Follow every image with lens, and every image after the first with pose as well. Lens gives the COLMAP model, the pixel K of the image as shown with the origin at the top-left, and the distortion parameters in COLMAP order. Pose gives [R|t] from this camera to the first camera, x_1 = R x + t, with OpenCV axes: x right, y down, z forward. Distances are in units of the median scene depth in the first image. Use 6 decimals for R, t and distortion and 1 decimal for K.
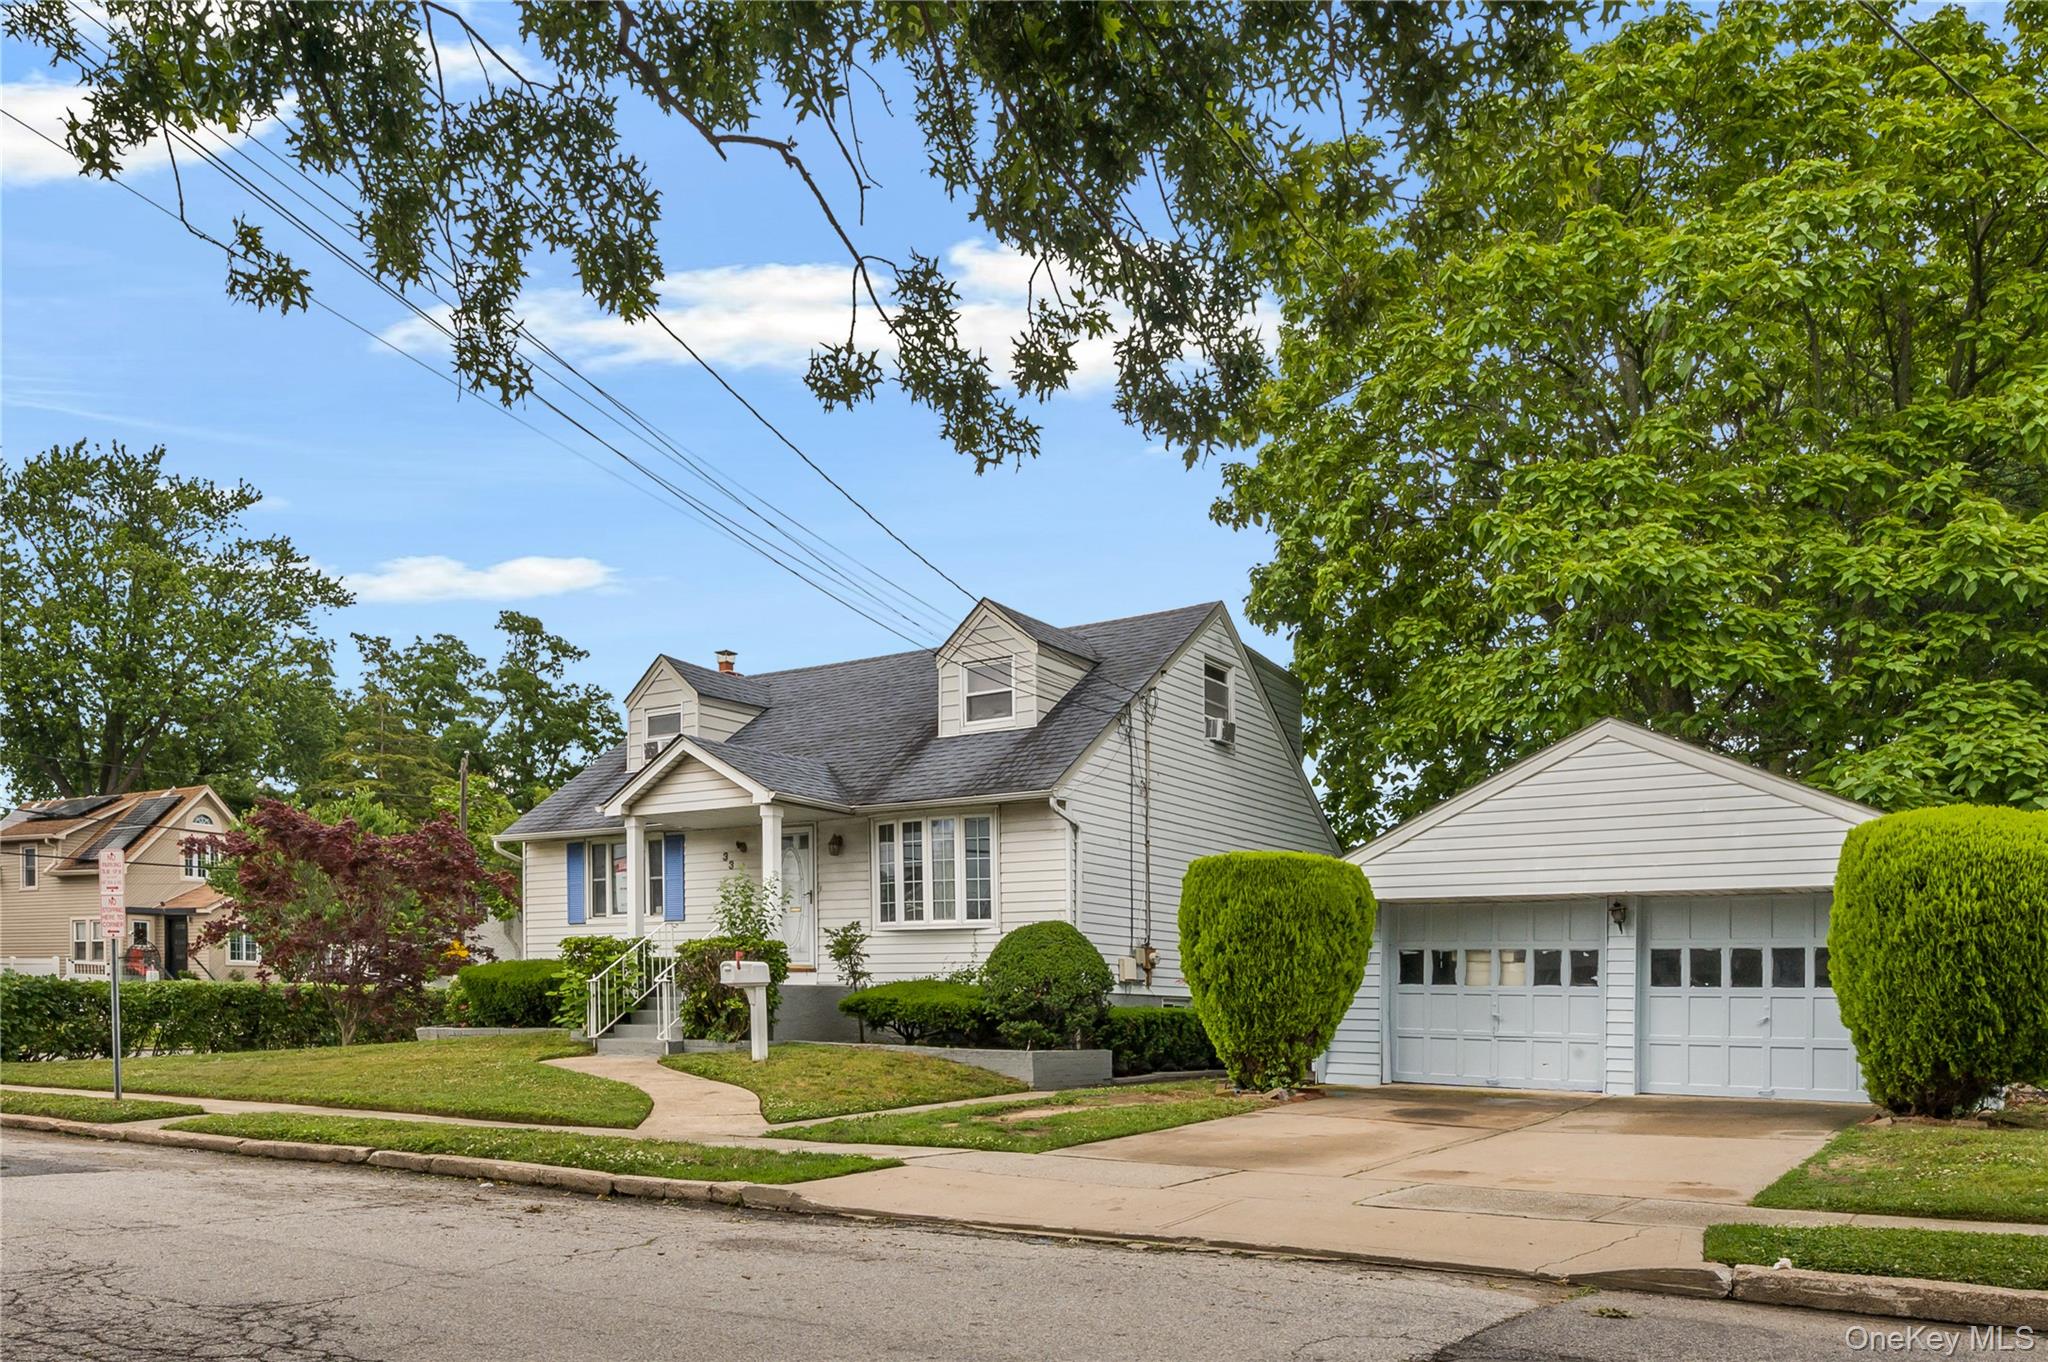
lens RADIAL K [[1538.3, 0, 1024.0], [0, 1538.3, 681.0], [0, 0, 1]] dist [-0.006989, -0.005407]
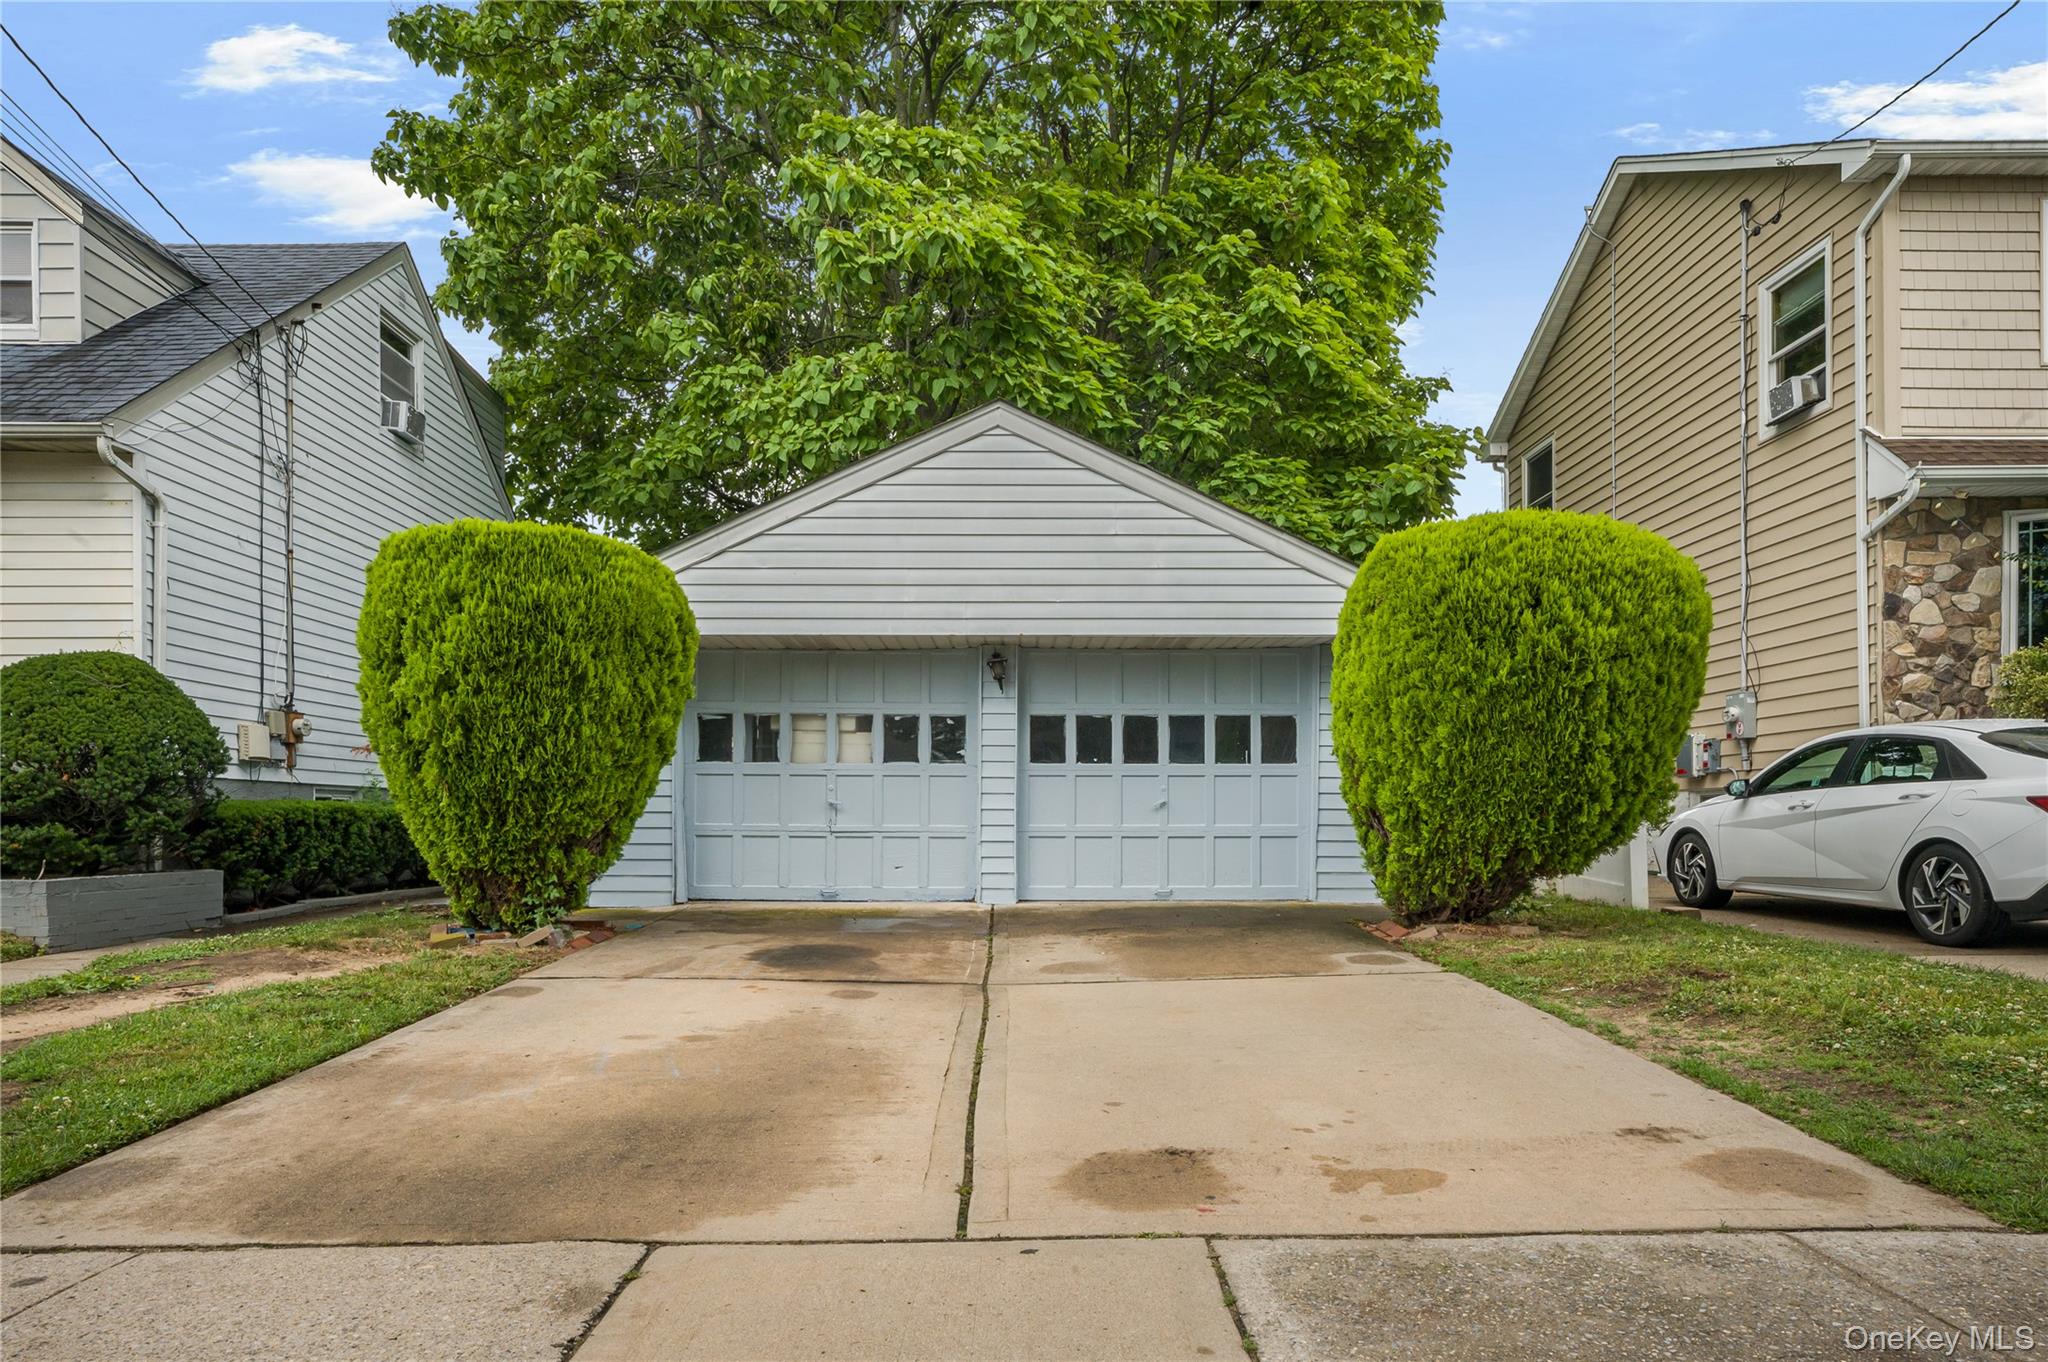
lens RADIAL K [[1460.7, 0, 1023.3], [0, 1460.7, 789.6], [0, 0, 1]] dist [-0.003768, 0.028693]
pose [[0.852349, -0.009185, 0.522892, 0.024991], [-0.092438, 0.981457, 0.167920, 0.084920], [-0.514738, -0.191462, 0.835695, 0.369567]]
